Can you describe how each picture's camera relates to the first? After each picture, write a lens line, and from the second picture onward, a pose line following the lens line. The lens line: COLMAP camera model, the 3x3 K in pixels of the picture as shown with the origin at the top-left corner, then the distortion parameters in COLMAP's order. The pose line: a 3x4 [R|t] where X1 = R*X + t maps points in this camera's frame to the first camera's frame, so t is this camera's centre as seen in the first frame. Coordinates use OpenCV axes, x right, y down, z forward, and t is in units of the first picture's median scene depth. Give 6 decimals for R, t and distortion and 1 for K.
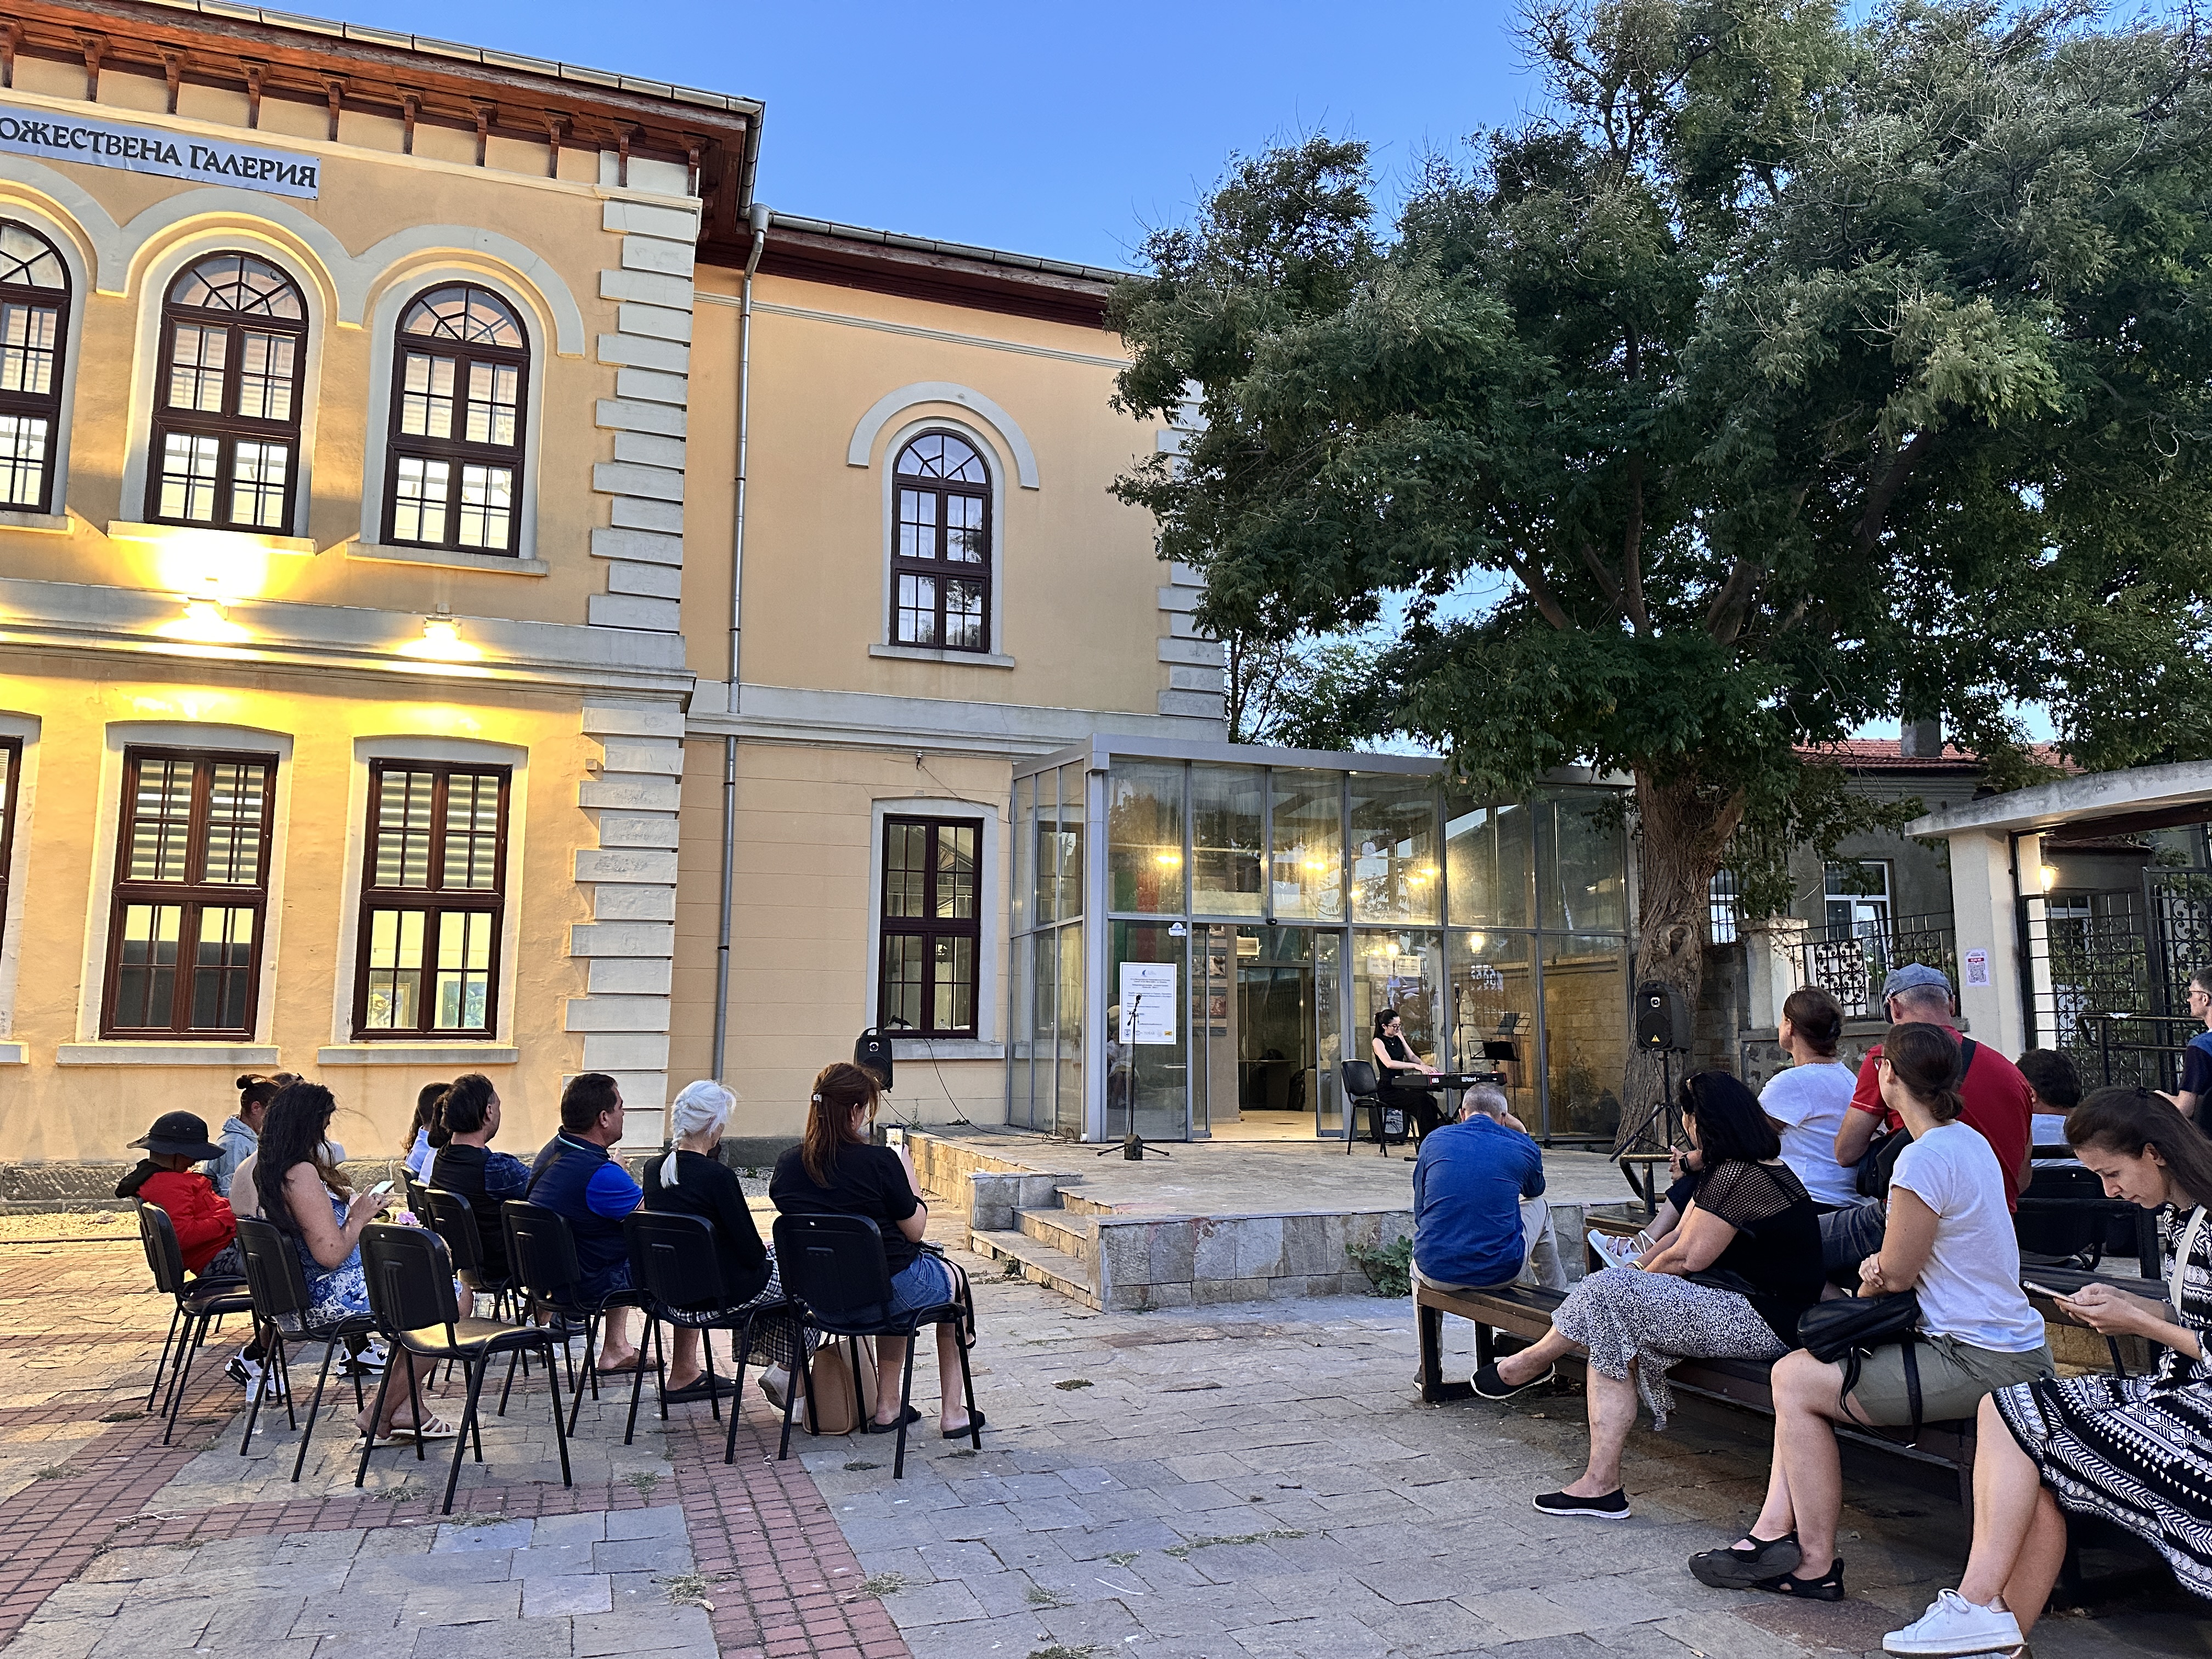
lens RADIAL K [[1535.2, 0, 1093.5], [0, 1535.2, 839.6], [0, 0, 1]] dist [0.064116, -0.066904]
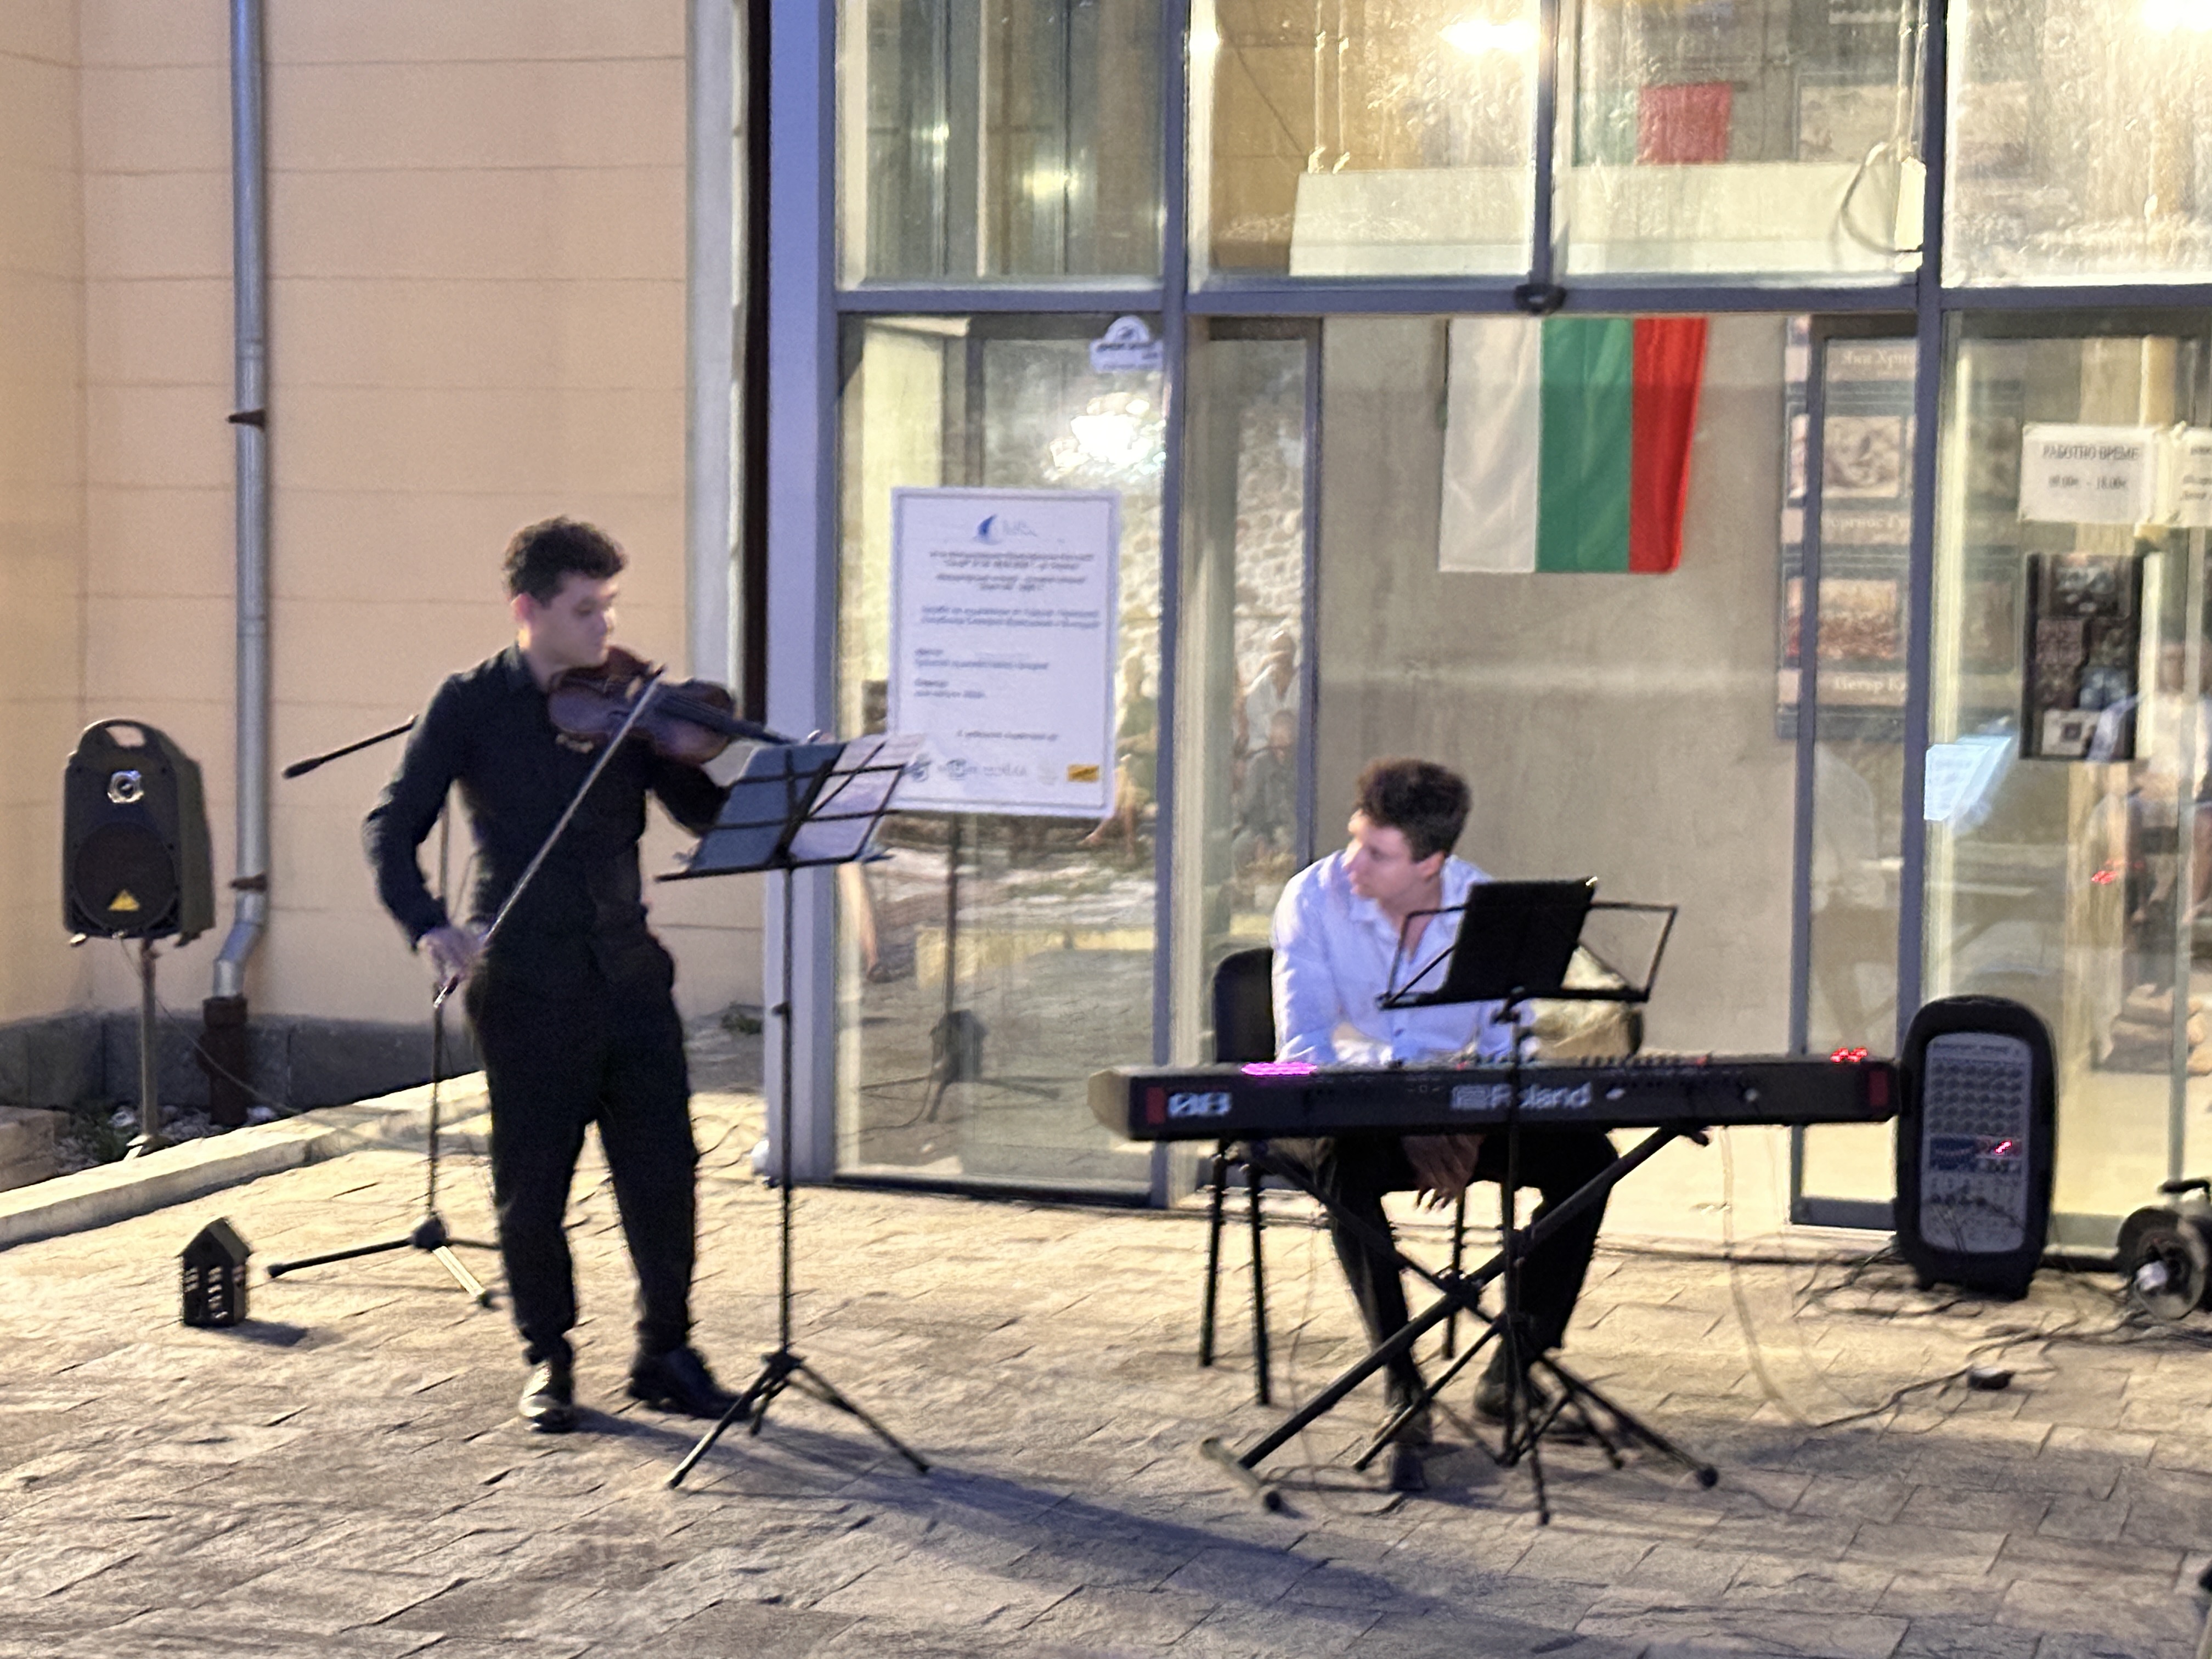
lens RADIAL K [[4215.3, 0, 1174.7], [0, 4215.3, 870.5], [0, 0, 1]] dist [0.067493, 0.000000]
pose [[0.818406, 0.051740, -0.572307, 0.449419], [0.065694, 0.980984, 0.182631, 0.019764], [0.570873, -0.187063, 0.799444, 0.467250]]
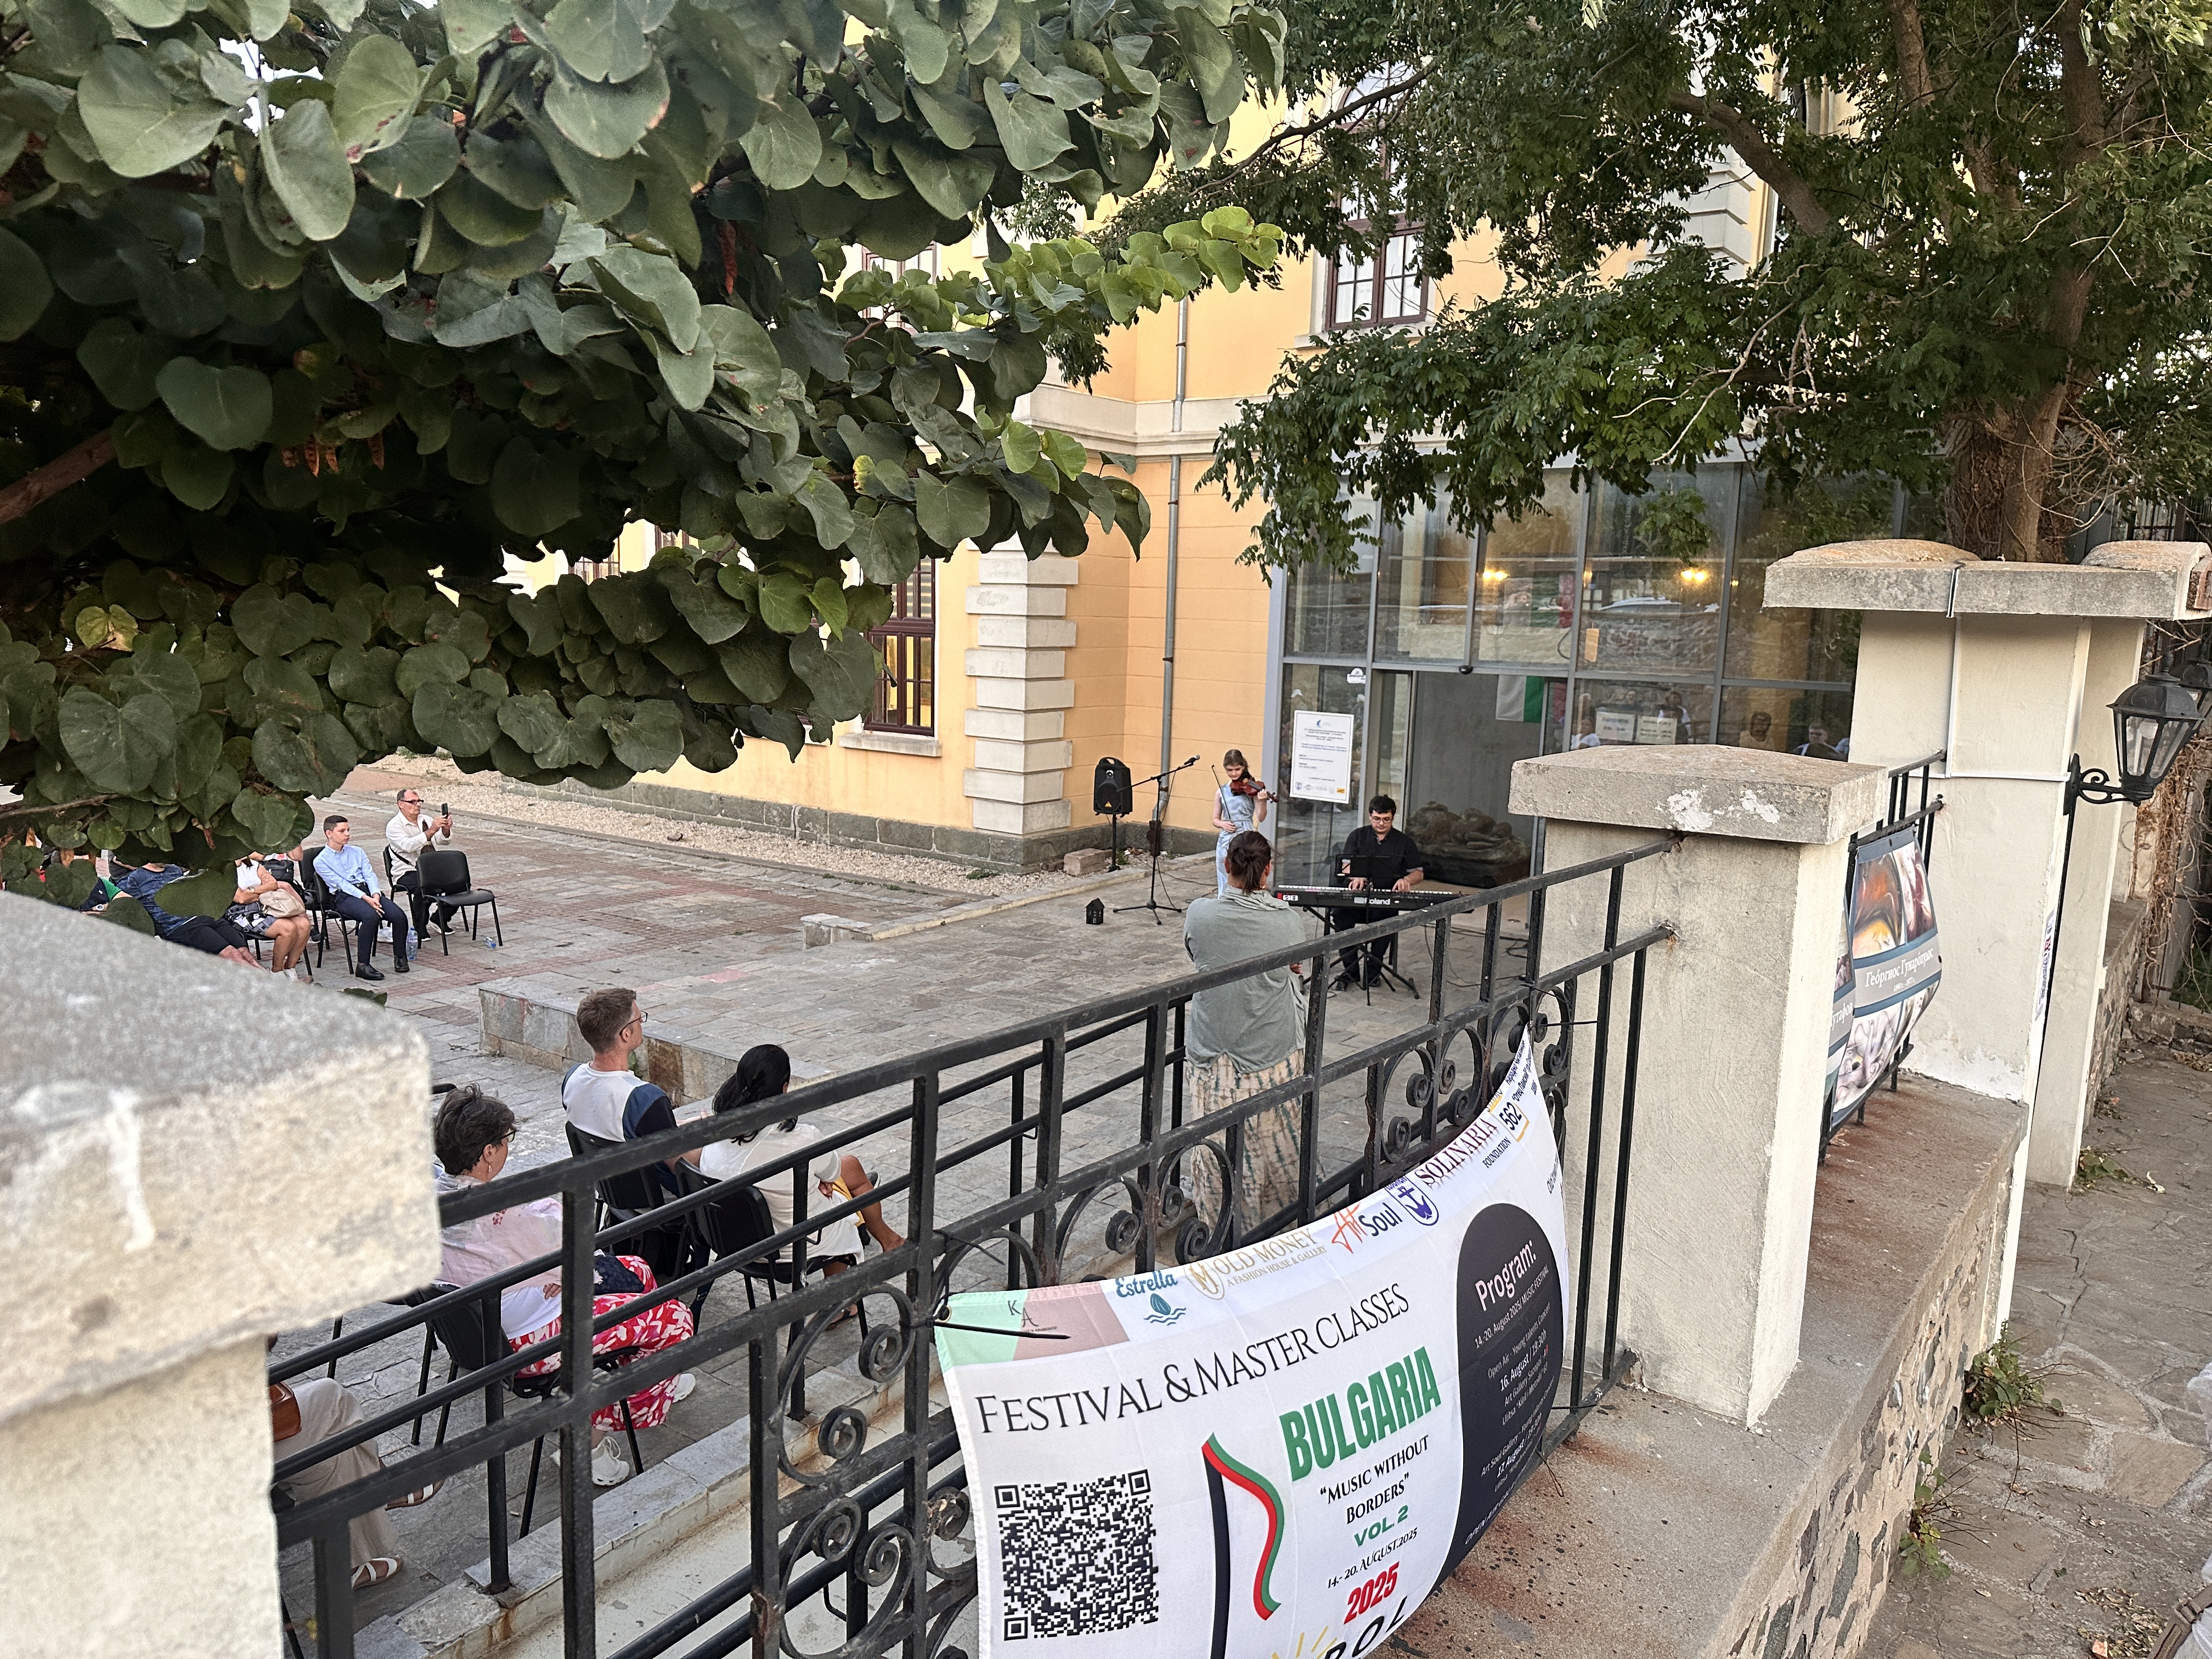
lens RADIAL K [[1535.2, 0, 1073.8], [0, 1535.2, 829.9], [0, 0, 1]] dist [0.064116, -0.066904]
pose [[0.566630, 0.133619, -0.813066, 0.707692], [0.091905, 0.970357, 0.223518, -0.069449], [0.818831, -0.201376, 0.537554, 0.374748]]
